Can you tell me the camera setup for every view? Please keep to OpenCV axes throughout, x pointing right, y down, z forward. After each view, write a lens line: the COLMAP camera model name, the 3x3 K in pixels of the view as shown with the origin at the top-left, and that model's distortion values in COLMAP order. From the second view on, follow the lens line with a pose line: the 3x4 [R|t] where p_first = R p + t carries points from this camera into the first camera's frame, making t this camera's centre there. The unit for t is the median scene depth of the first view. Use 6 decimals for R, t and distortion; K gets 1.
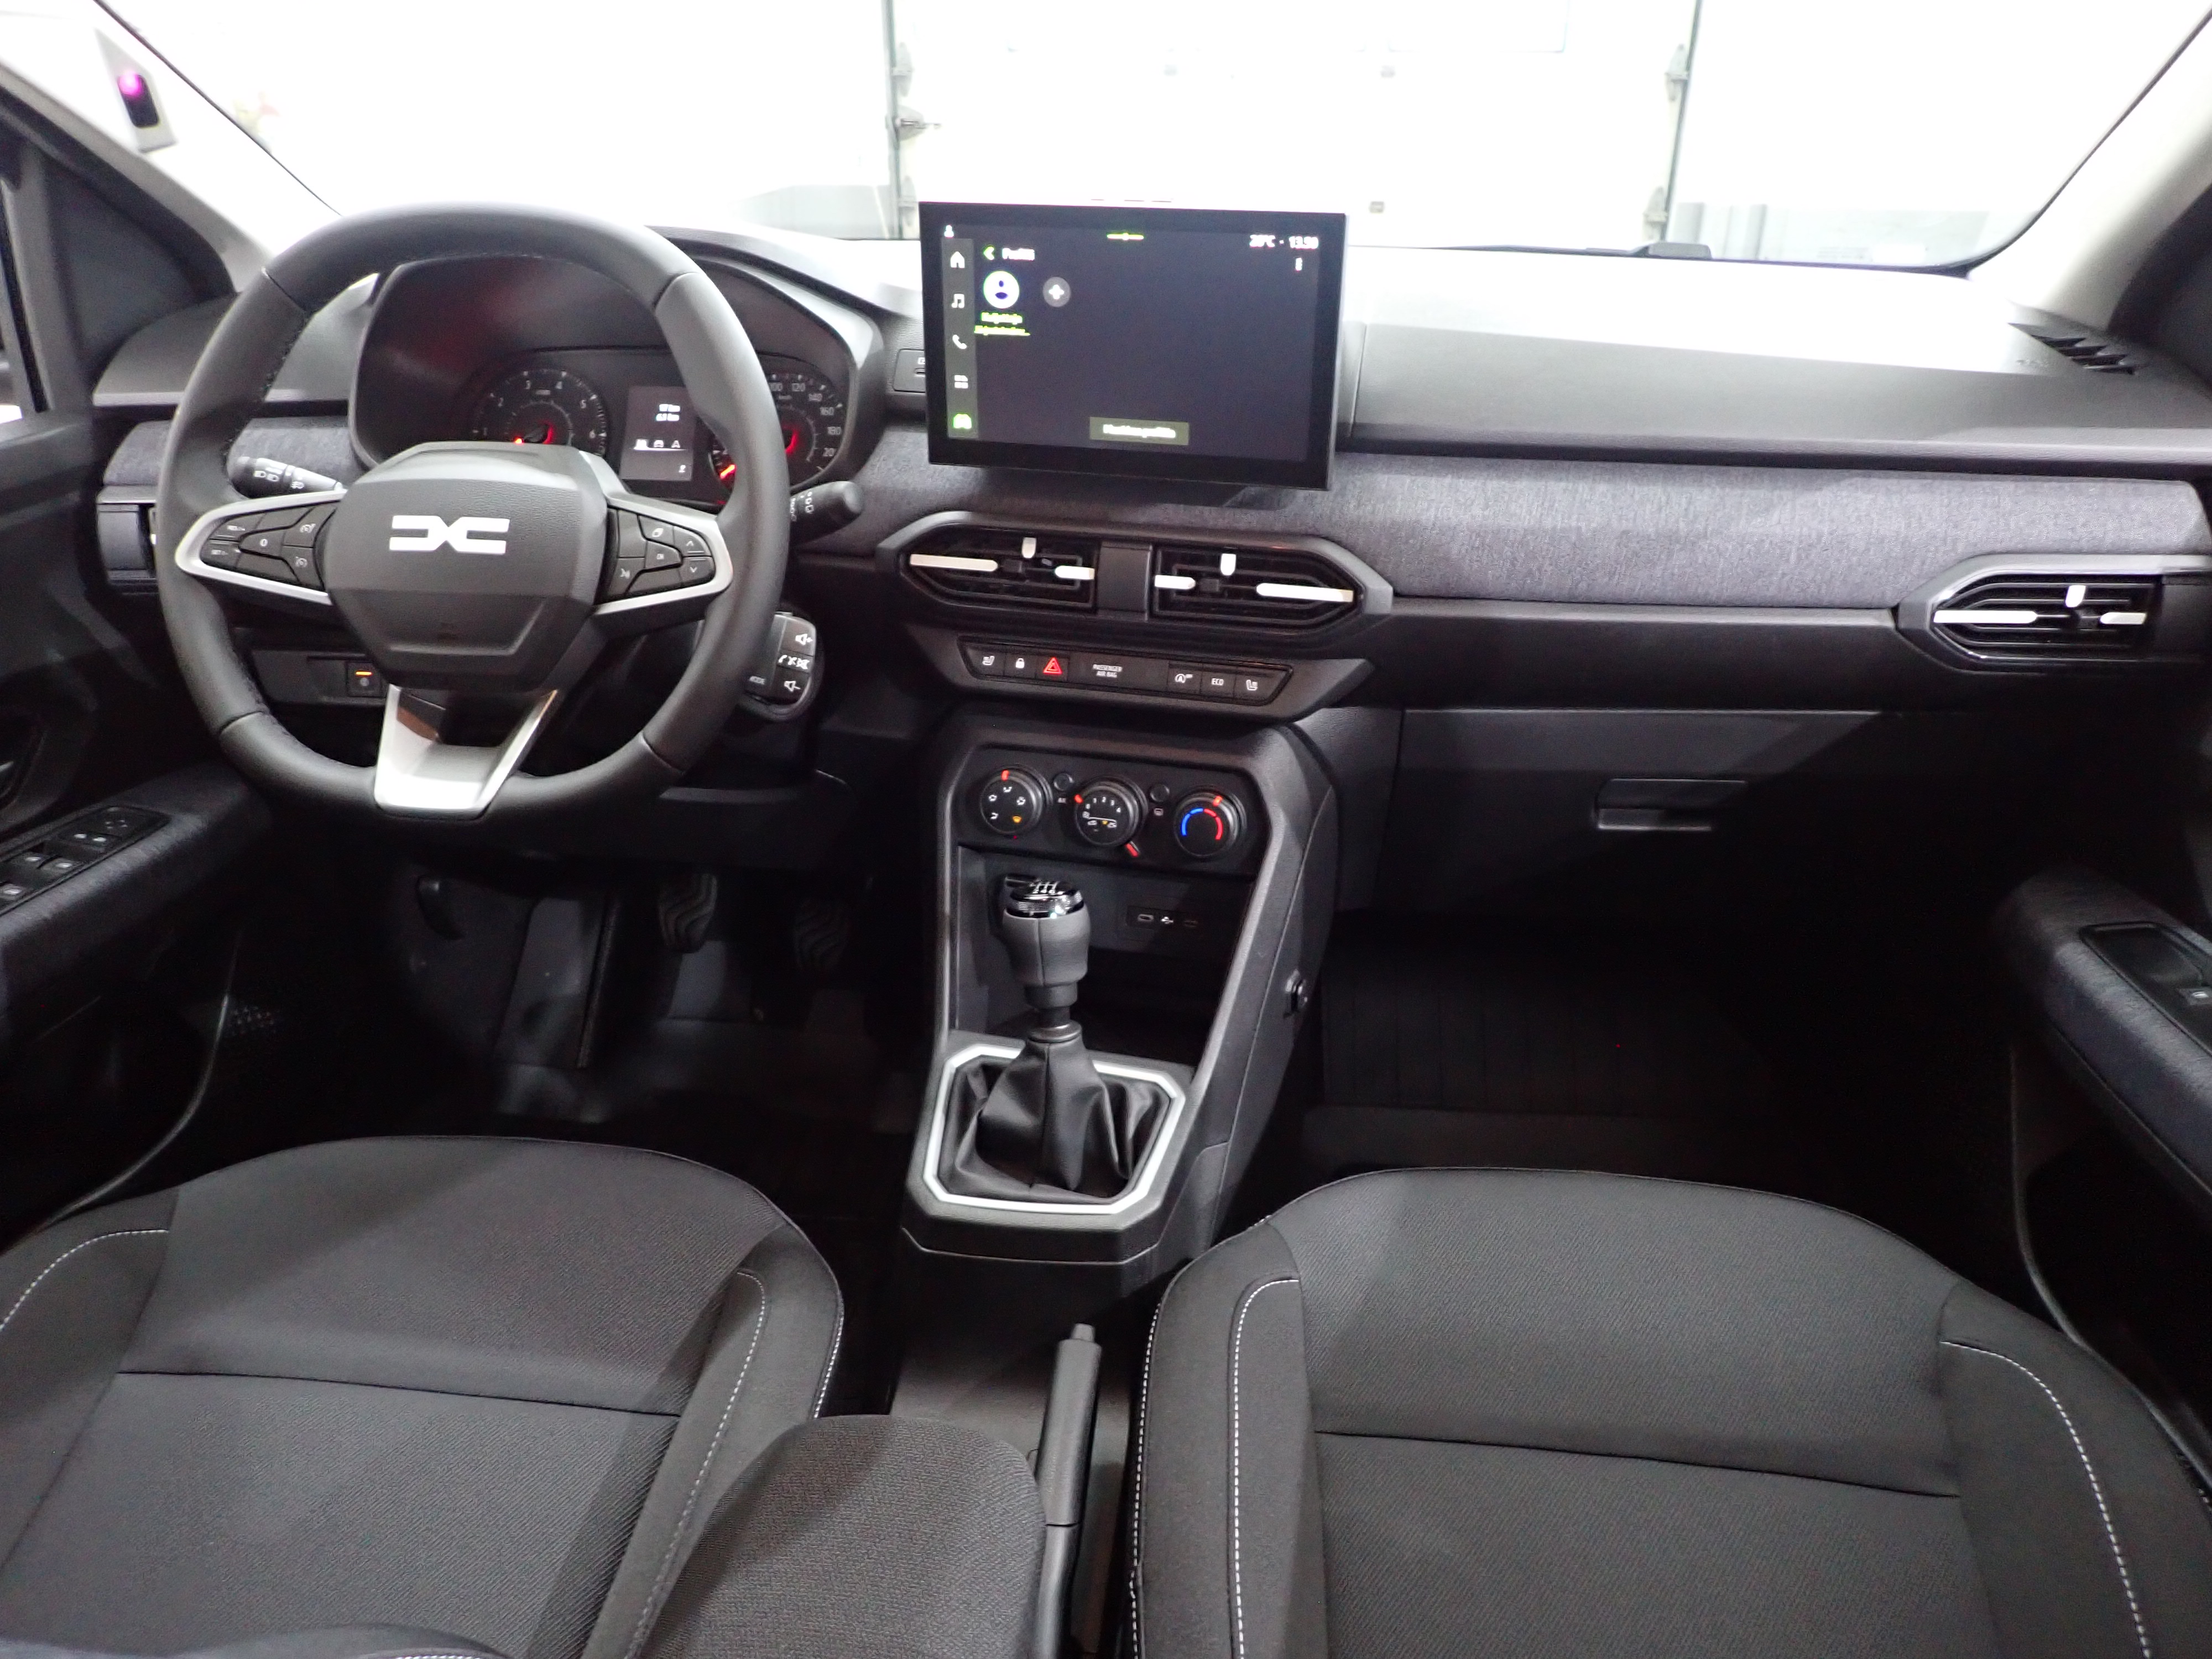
lens RADIAL K [[1621.1, 0, 1096.4], [0, 1621.1, 850.7], [0, 0, 1]] dist [0.005609, -0.012289]
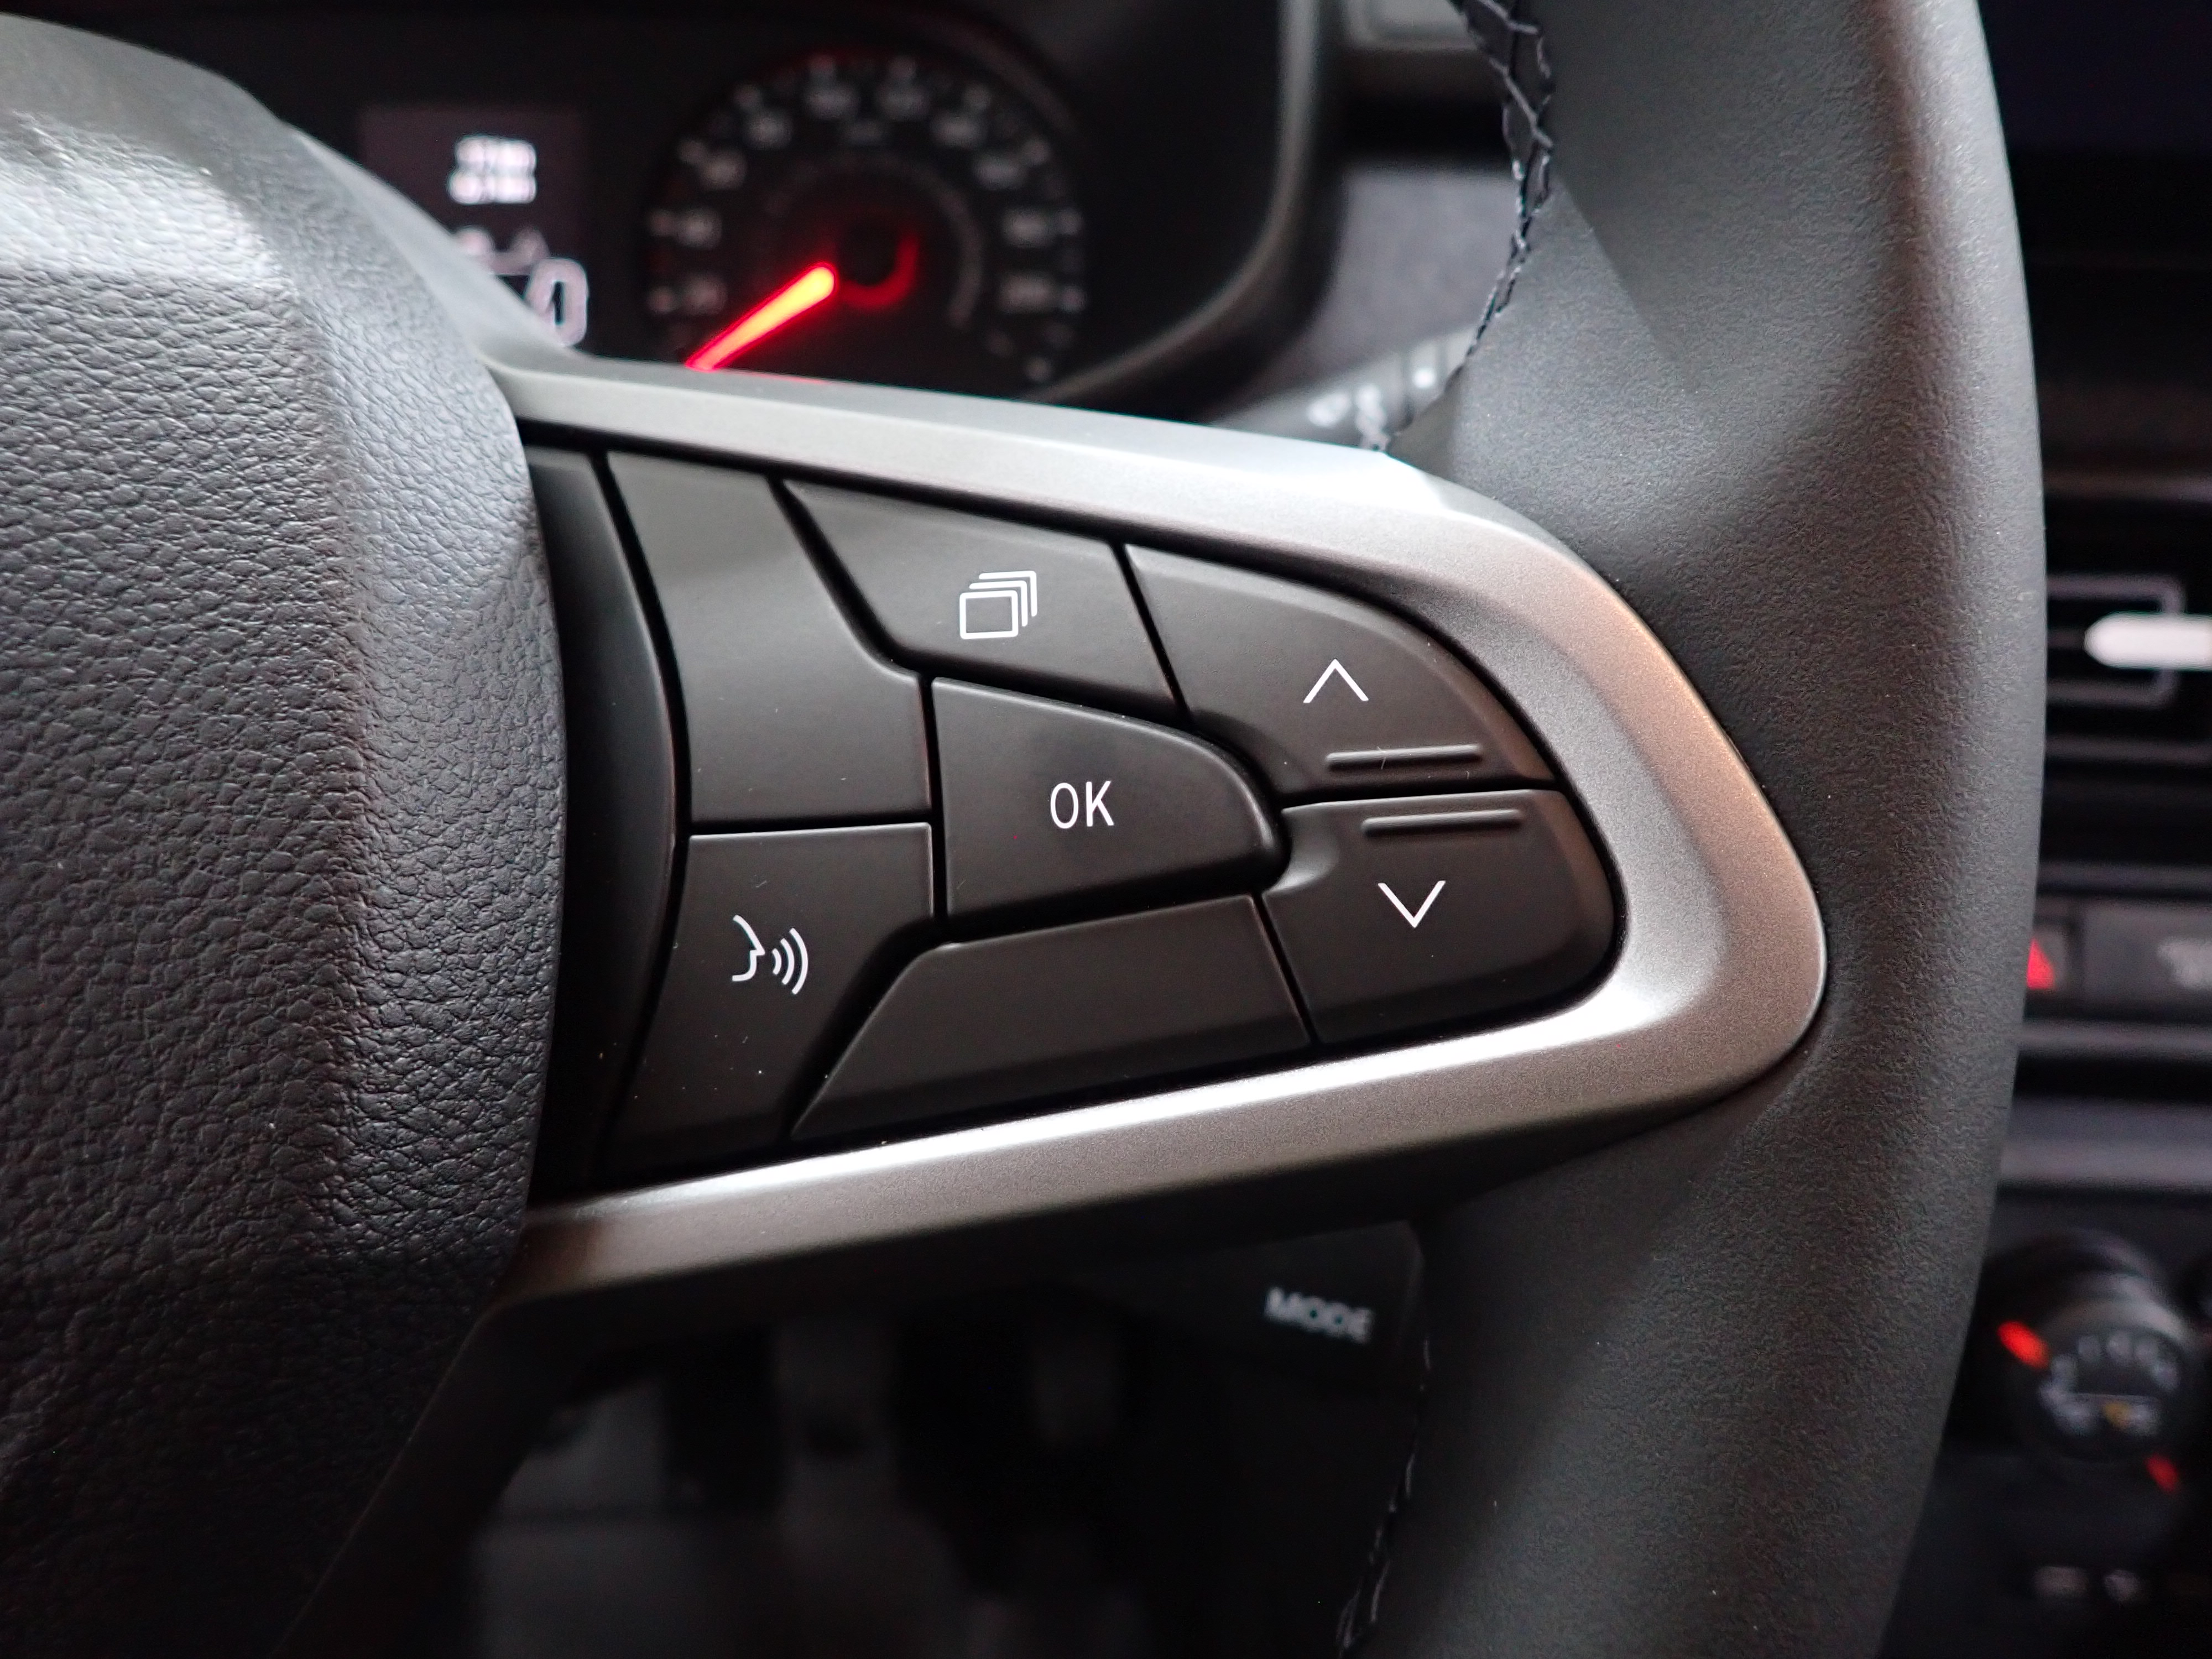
lens RADIAL K [[1621.1, 0, 1103.6], [0, 1621.1, 882.6], [0, 0, 1]] dist [0.005609, -0.012289]
pose [[0.977022, -0.088794, 0.193764, -0.266548], [0.083507, 0.995882, 0.035303, -0.164278], [-0.196101, -0.018311, 0.980413, 0.803986]]
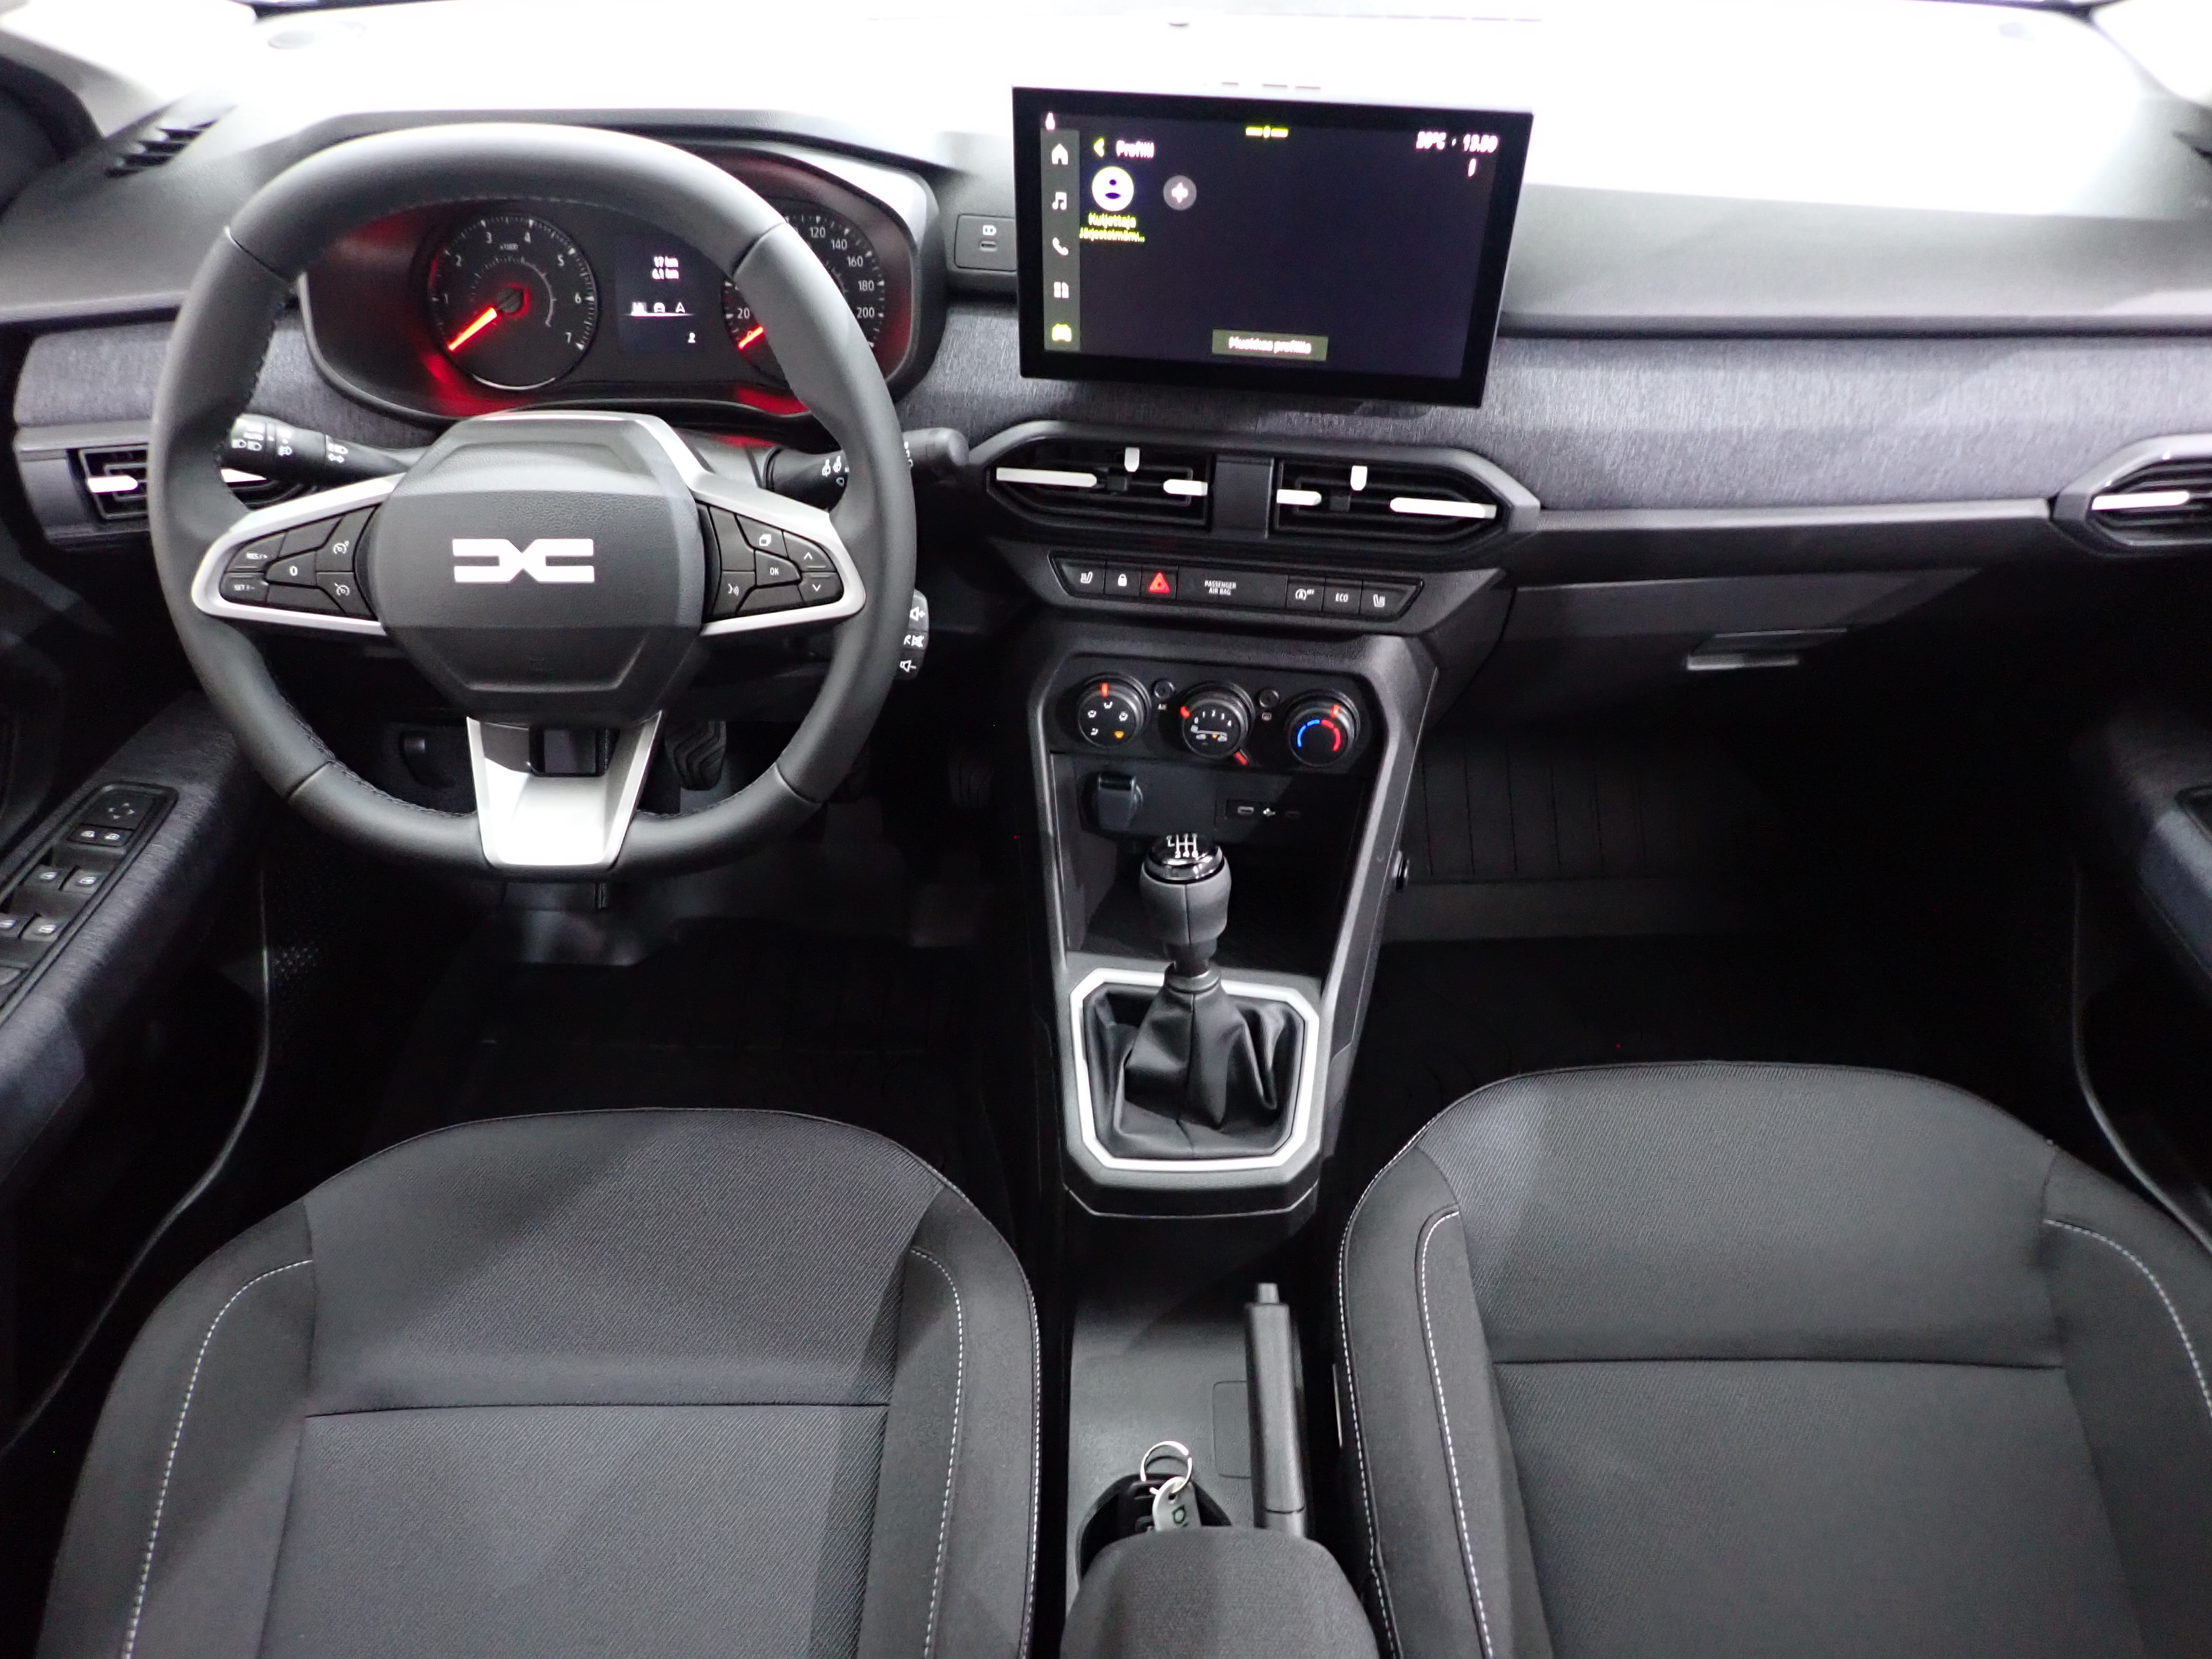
lens RADIAL K [[1621.1, 0, 1094.9], [0, 1621.1, 845.0], [0, 0, 1]] dist [0.005609, -0.012289]
pose [[0.992507, -0.084203, 0.088543, -0.170445], [0.055187, 0.955434, 0.290000, -0.260919], [-0.109016, -0.282941, 0.952922, 0.089342]]
